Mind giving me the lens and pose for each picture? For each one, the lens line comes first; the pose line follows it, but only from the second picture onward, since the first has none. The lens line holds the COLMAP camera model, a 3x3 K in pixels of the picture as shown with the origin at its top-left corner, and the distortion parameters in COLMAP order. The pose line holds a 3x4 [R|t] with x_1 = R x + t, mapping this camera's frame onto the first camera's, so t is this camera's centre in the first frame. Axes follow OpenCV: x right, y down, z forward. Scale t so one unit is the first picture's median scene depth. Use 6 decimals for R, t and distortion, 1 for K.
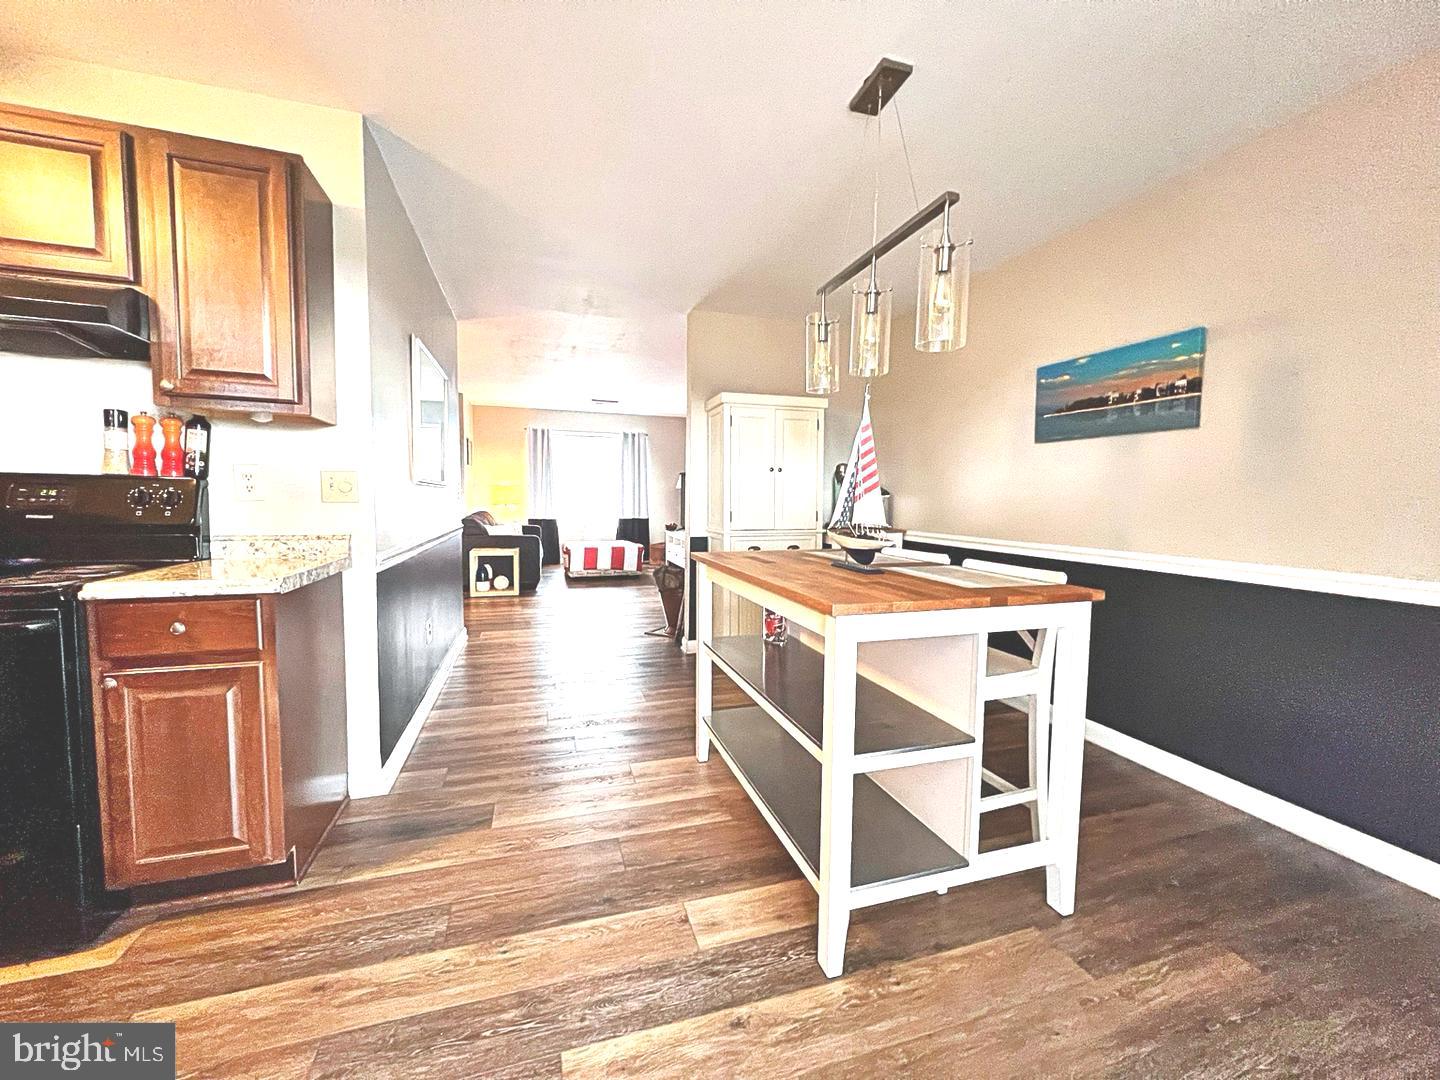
lens RADIAL K [[574.9, 0, 724.5], [0, 574.9, 536.4], [0, 0, 1]] dist [-0.002508, -0.000355]
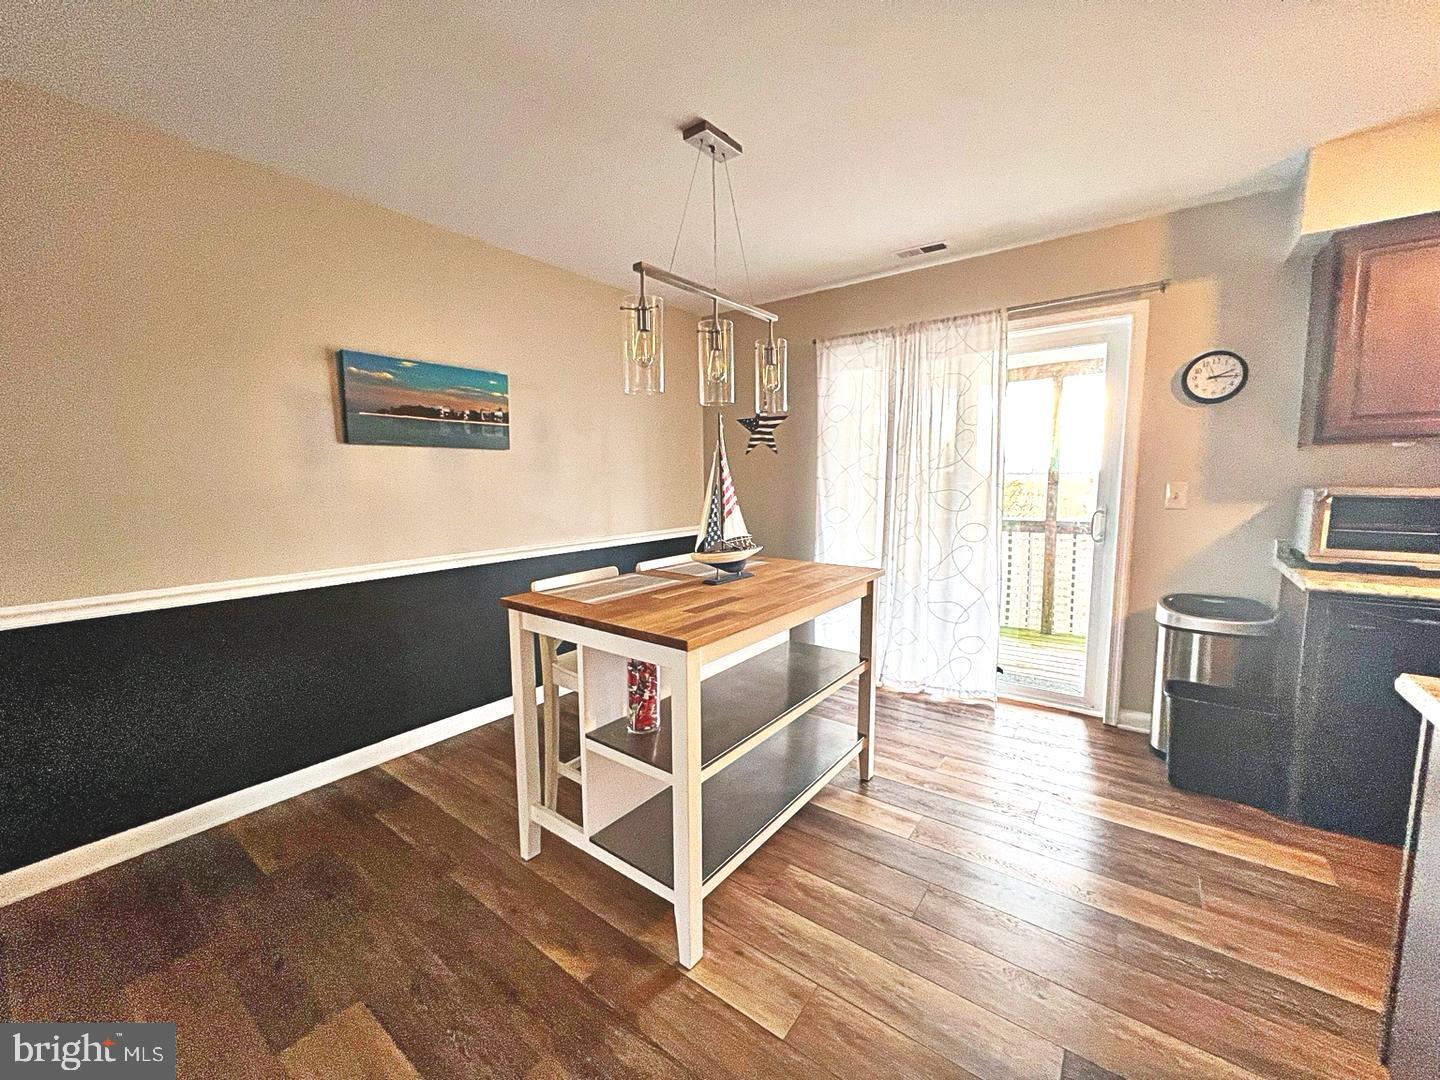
lens RADIAL K [[574.9, 0, 722.4], [0, 574.9, 537.3], [0, 0, 1]] dist [-0.002508, -0.000355]
pose [[-0.576461, -0.093631, 0.811742, -0.534302], [0.060179, 0.985851, 0.156450, -0.160324], [-0.814905, 0.139037, -0.562670, 1.304571]]
